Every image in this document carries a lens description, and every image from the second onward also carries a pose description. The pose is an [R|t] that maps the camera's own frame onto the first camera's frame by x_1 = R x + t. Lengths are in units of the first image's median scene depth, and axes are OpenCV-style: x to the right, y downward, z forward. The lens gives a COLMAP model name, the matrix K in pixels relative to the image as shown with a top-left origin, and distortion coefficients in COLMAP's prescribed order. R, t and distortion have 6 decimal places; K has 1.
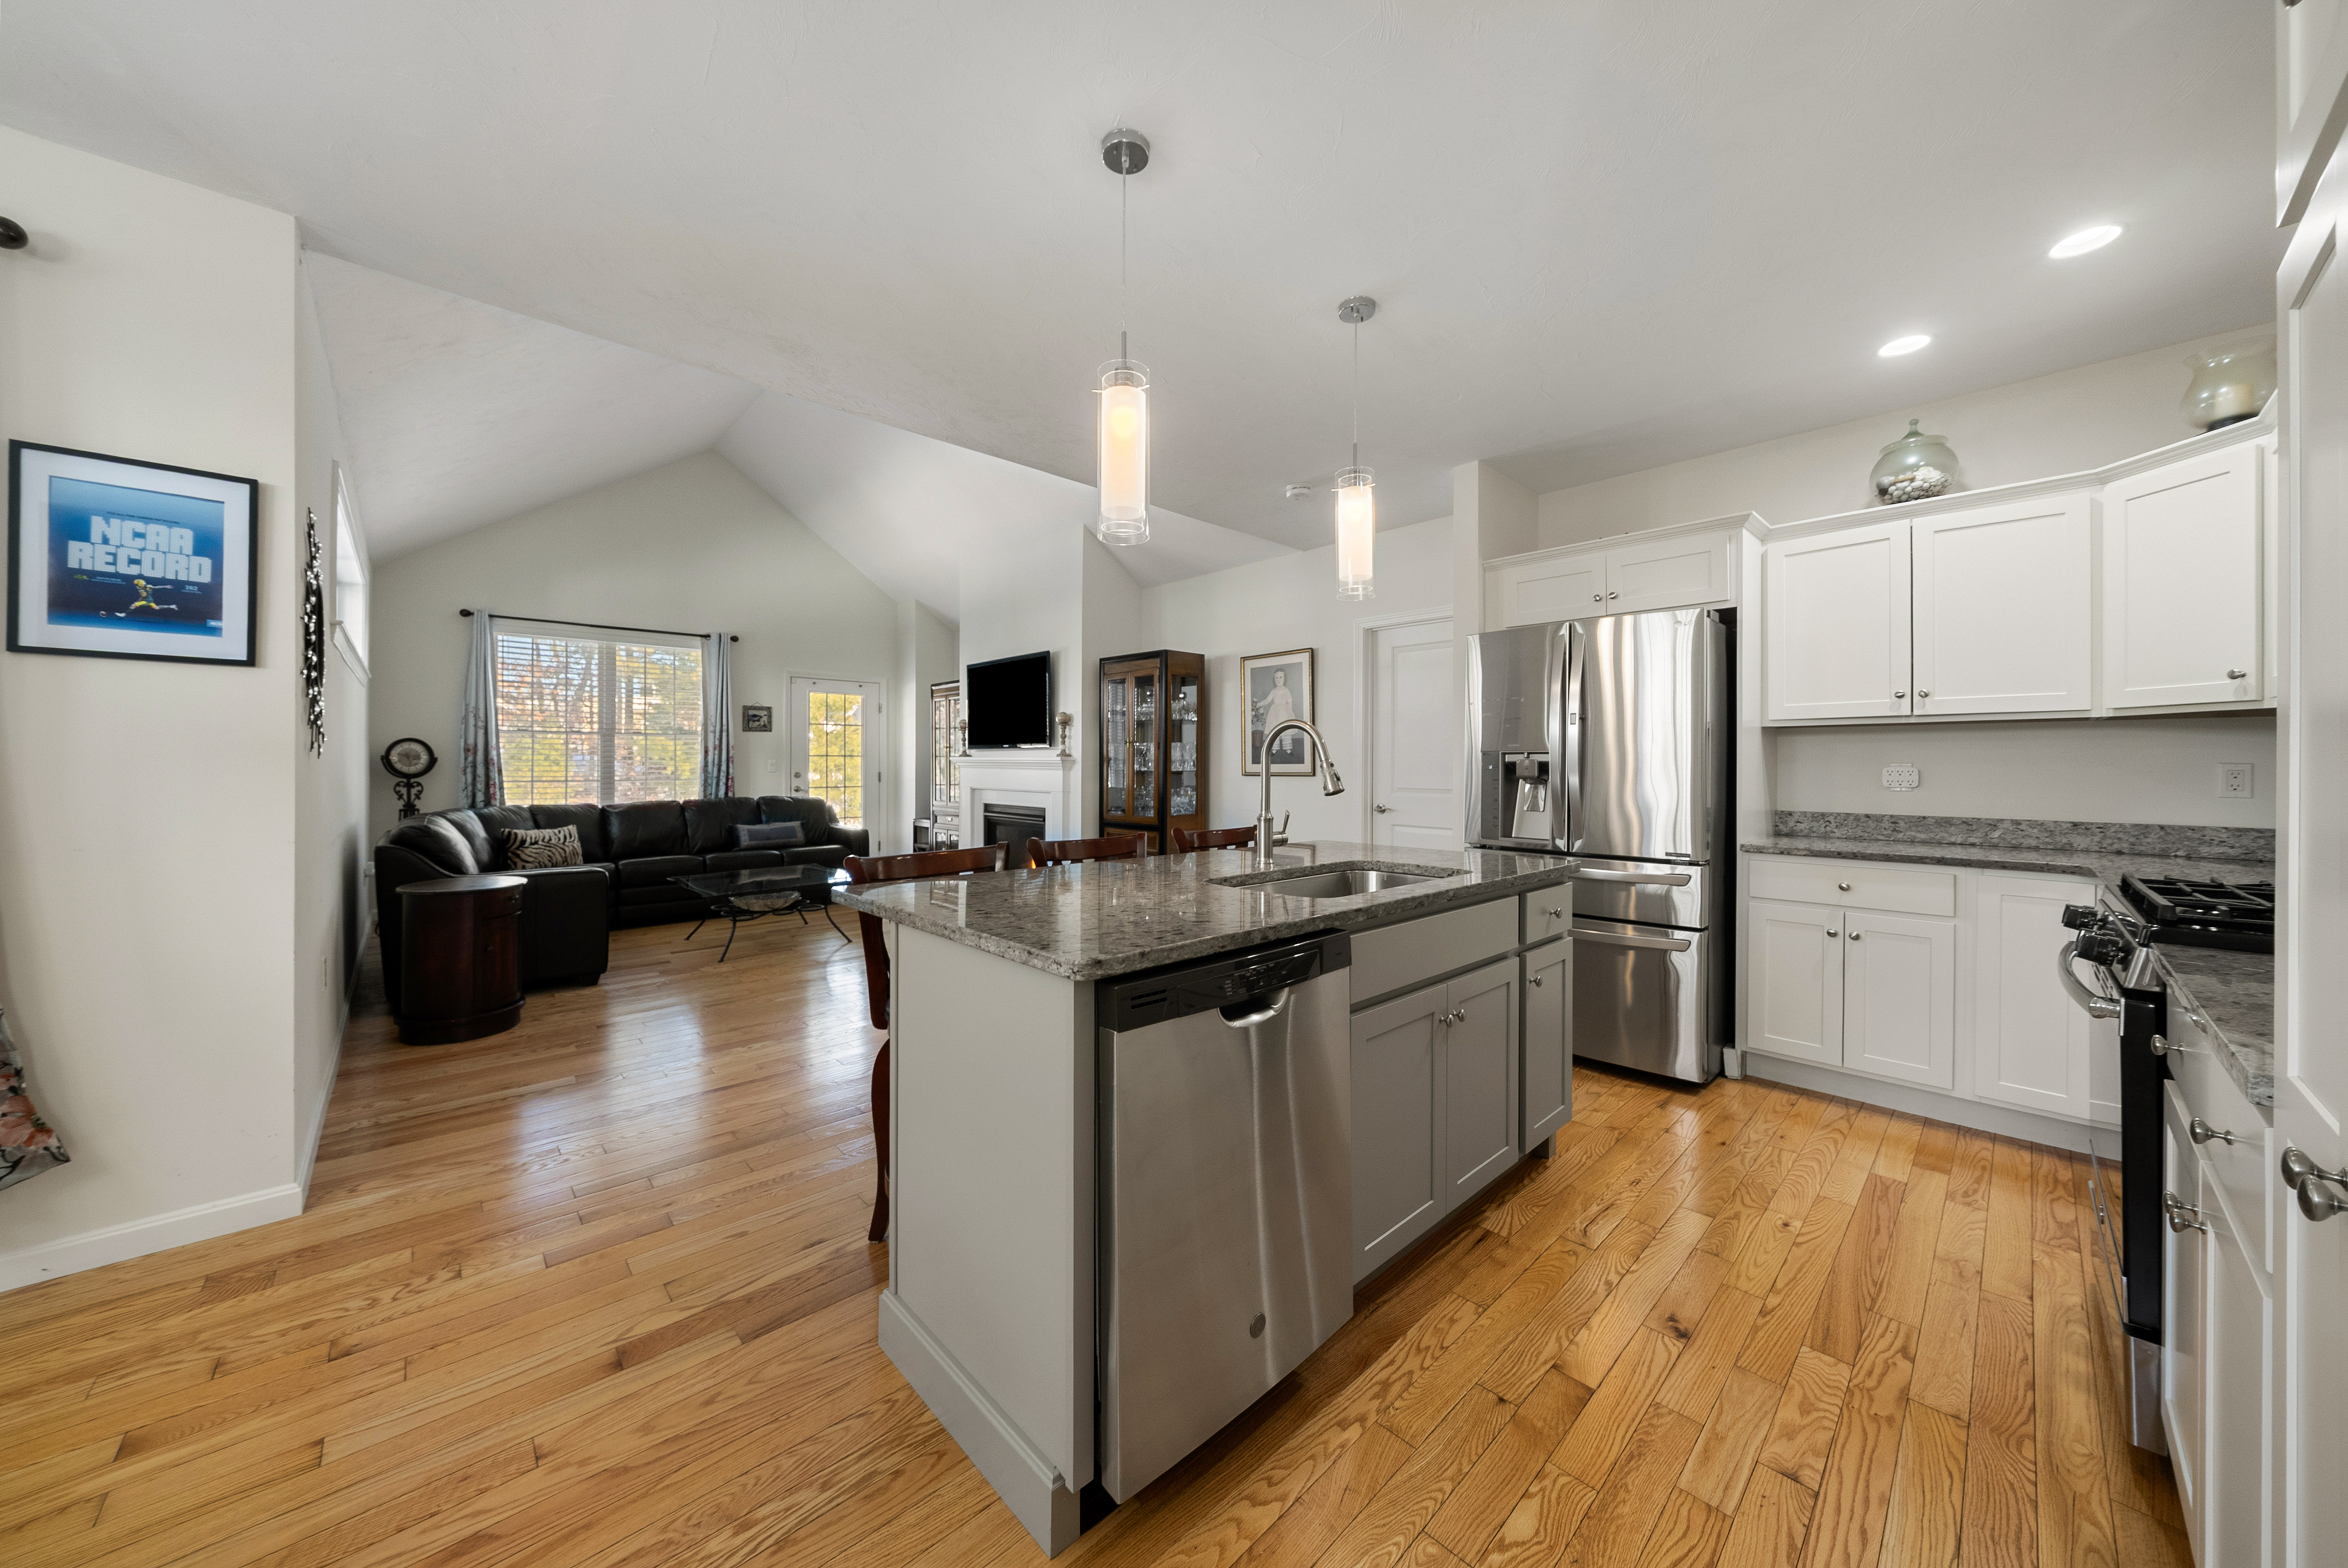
lens RADIAL K [[803.5, 0, 1163.9], [0, 803.5, 767.7], [0, 0, 1]] dist [-0.004816, -0.000082]
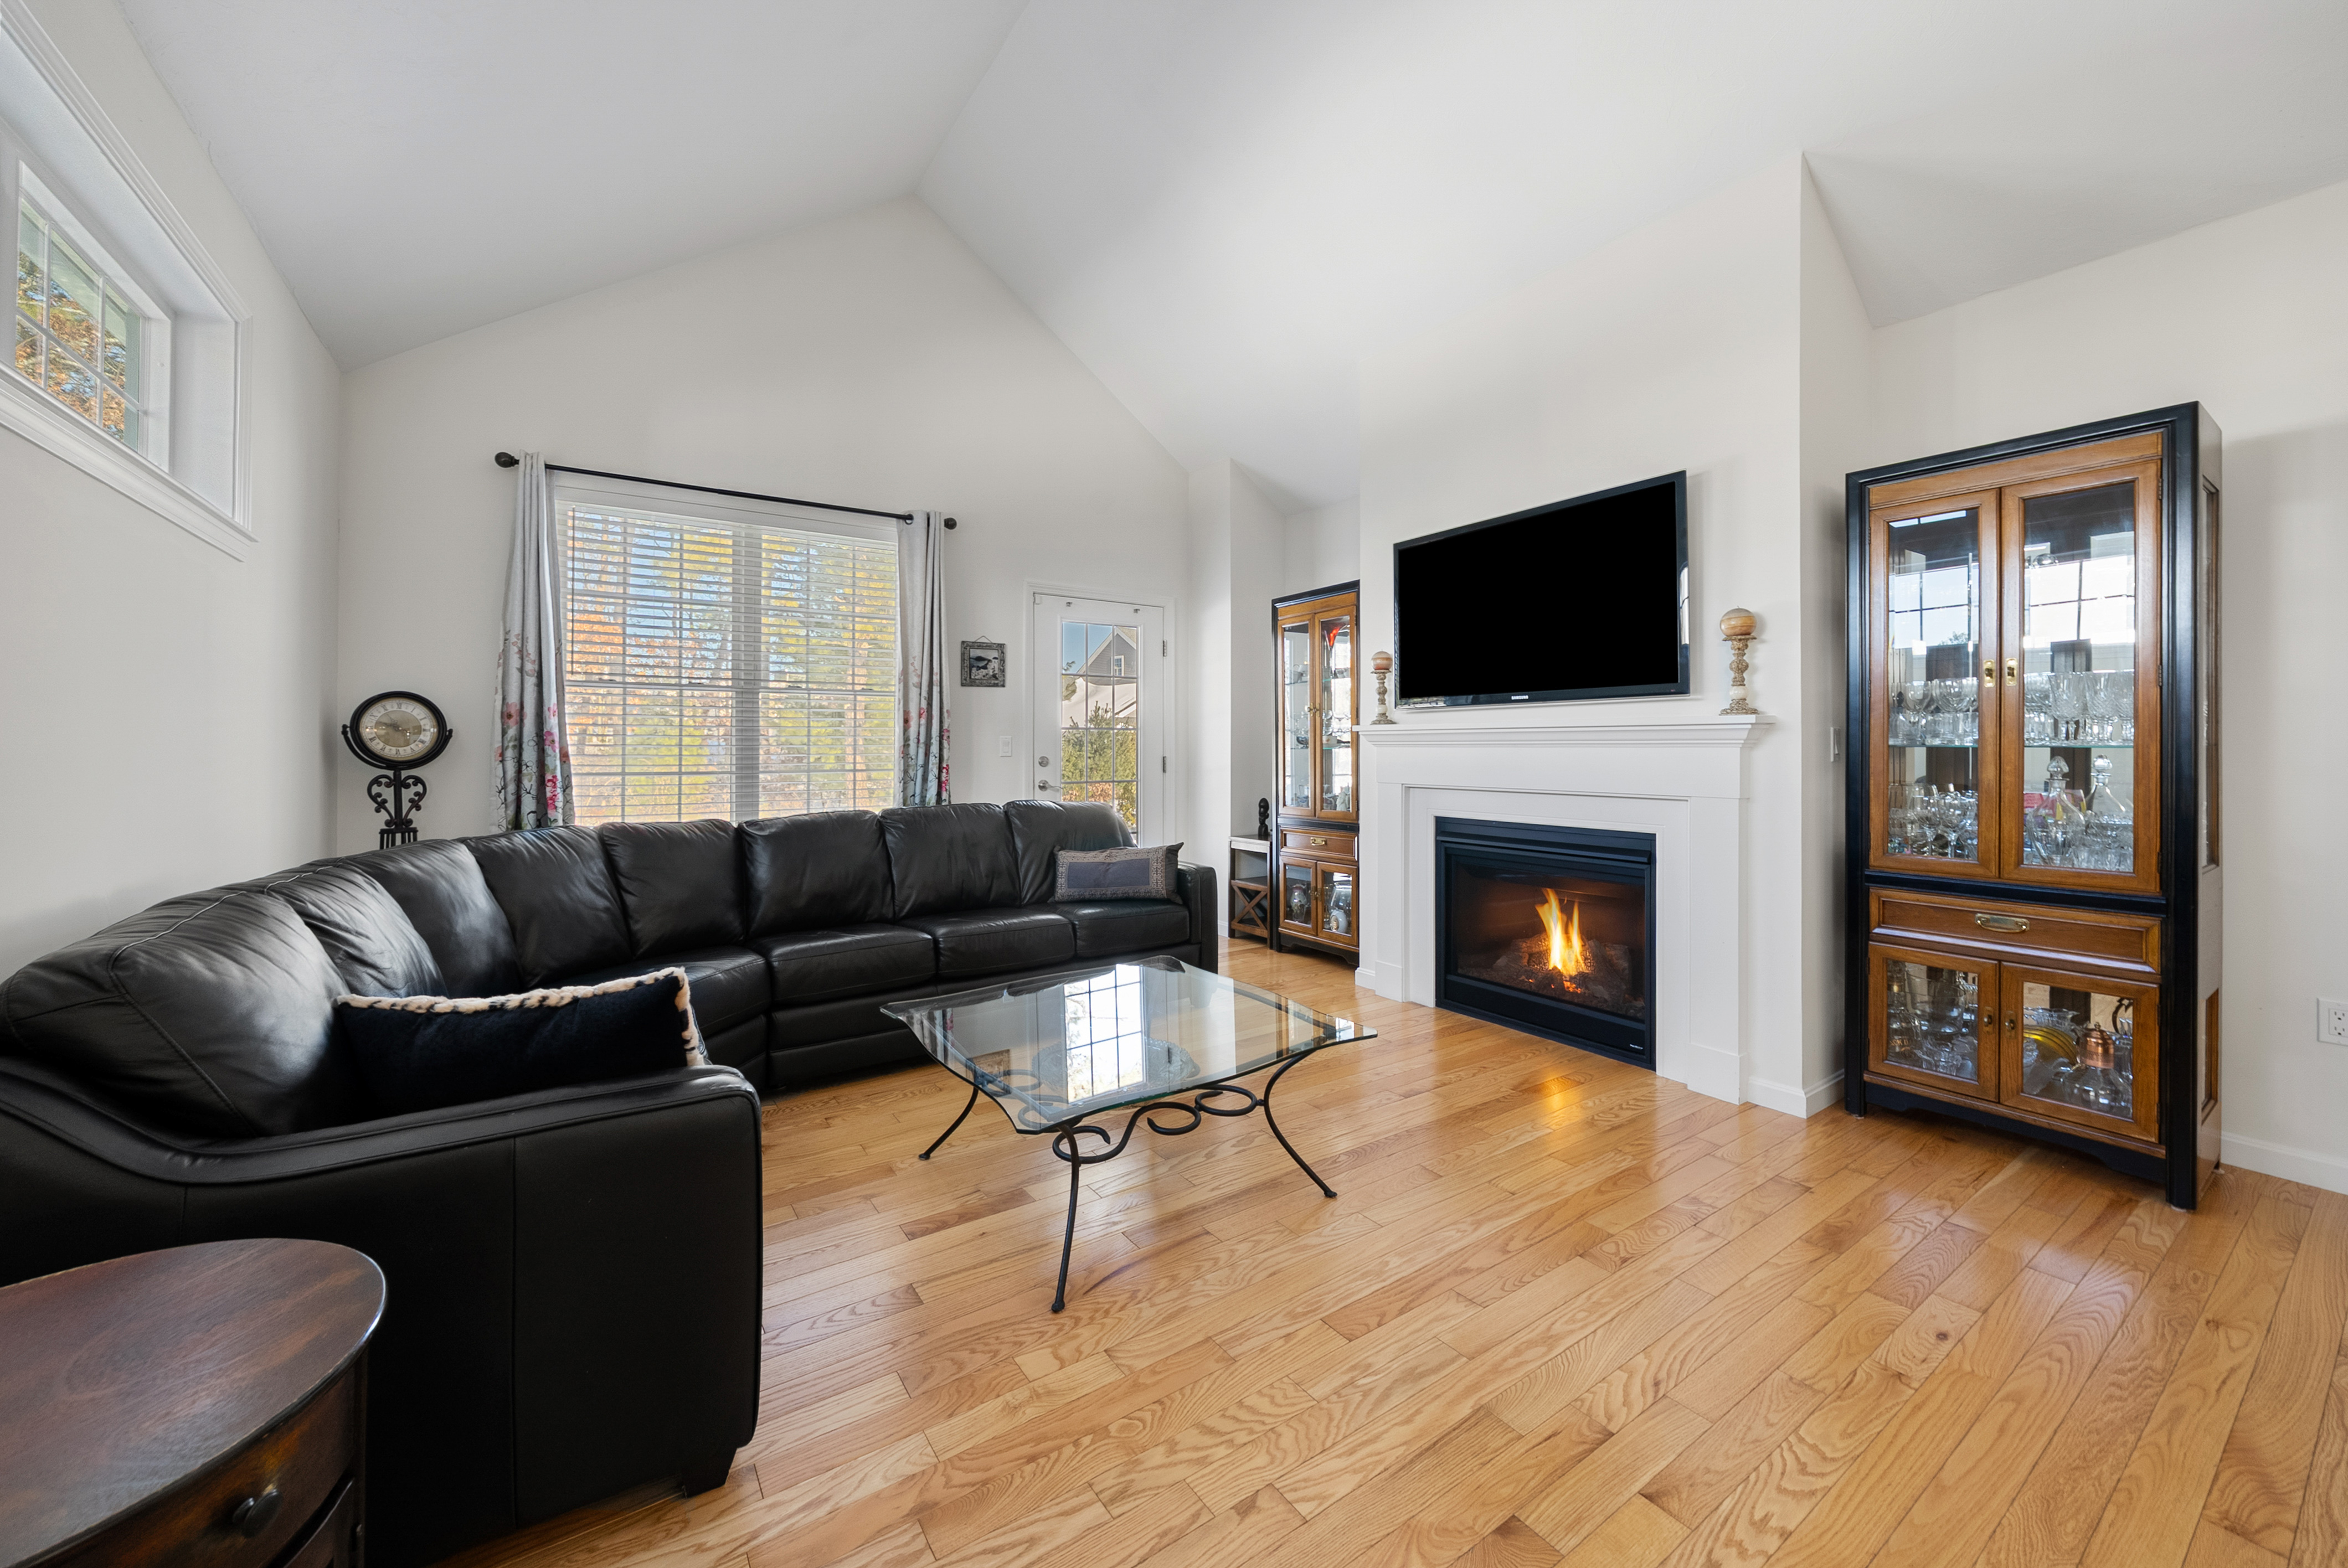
lens RADIAL K [[872.1, 0, 1158.9], [0, 872.1, 748.4], [0, 0, 1]] dist [0.000081, -0.000003]
pose [[0.986974, -0.005282, -0.160790, -0.628699], [0.004273, 0.999969, -0.006620, 0.009271], [0.160820, 0.005847, 0.986966, 0.895923]]
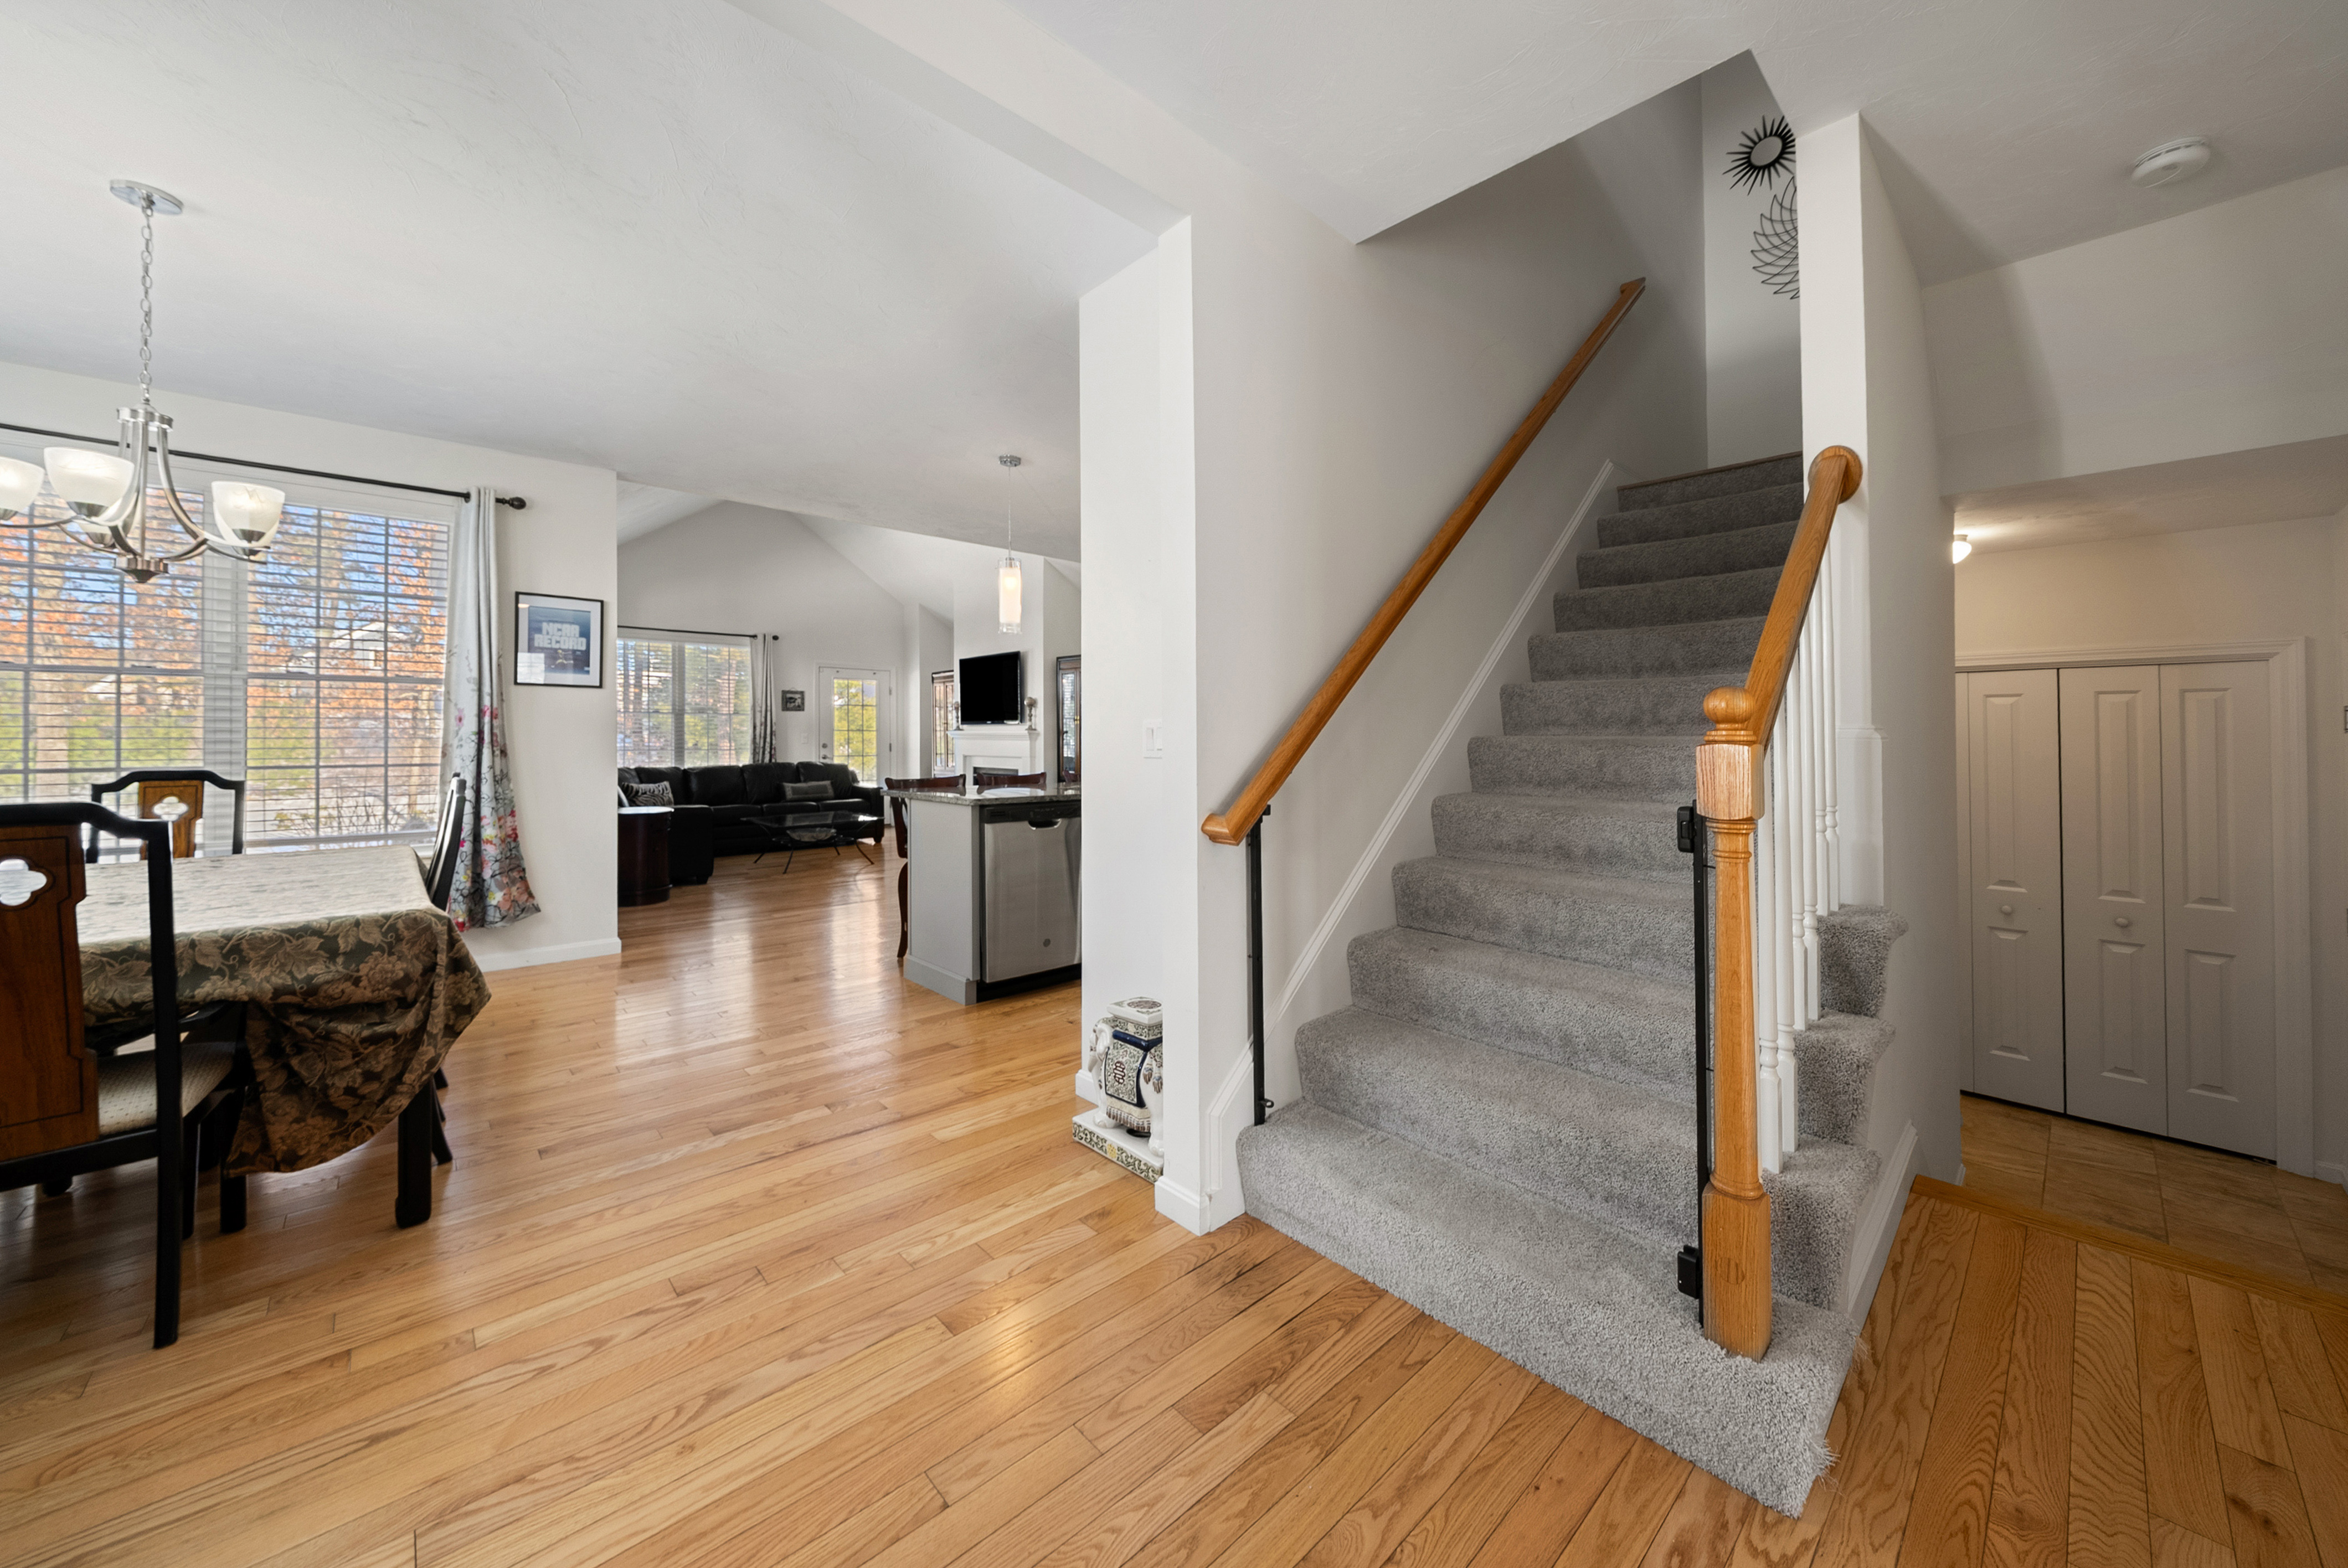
lens RADIAL K [[849.8, 0, 1189.1], [0, 849.8, 744.4], [0, 0, 1]] dist [-0.000840, -0.000180]
pose [[0.999979, -0.002290, 0.006129, 0.234184], [0.002271, 0.999993, 0.003066, 0.010207], [-0.006136, -0.003052, 0.999977, -0.744837]]
